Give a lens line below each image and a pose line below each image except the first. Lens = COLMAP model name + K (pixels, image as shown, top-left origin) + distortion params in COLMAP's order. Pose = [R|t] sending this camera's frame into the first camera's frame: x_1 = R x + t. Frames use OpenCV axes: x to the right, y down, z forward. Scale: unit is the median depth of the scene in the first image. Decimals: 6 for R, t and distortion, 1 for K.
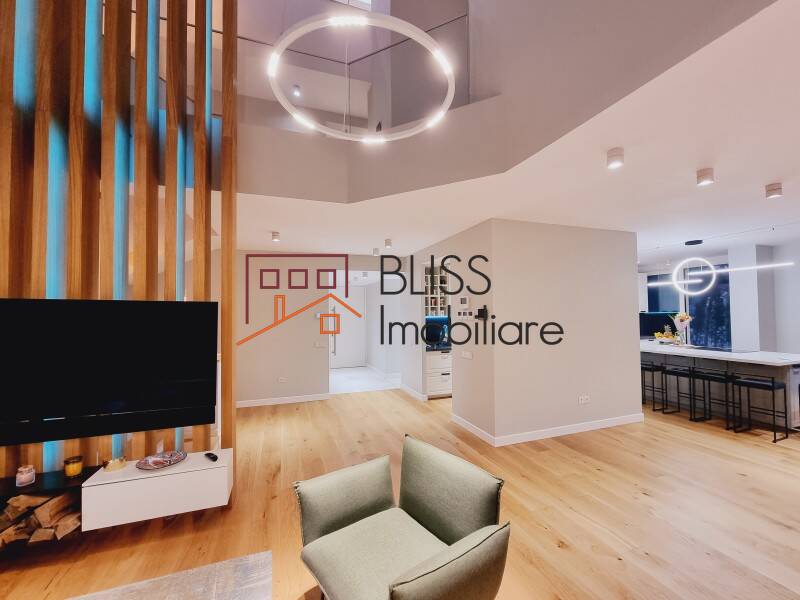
lens RADIAL K [[329.3, 0, 400.5], [0, 329.3, 305.1], [0, 0, 1]] dist [0.000735, 0.000383]
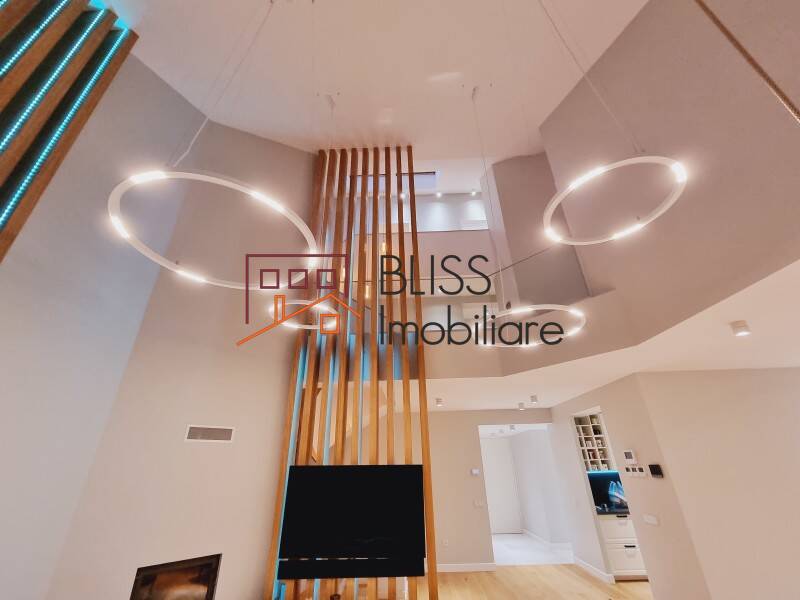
lens RADIAL K [[329.3, 0, 400.5], [0, 329.3, 305.1], [0, 0, 1]] dist [0.000735, 0.000383]
pose [[0.932534, -0.170003, -0.318557, -0.044076], [0.023670, 0.909115, -0.415873, -0.021863], [0.360304, 0.380276, 0.851805, -0.207264]]
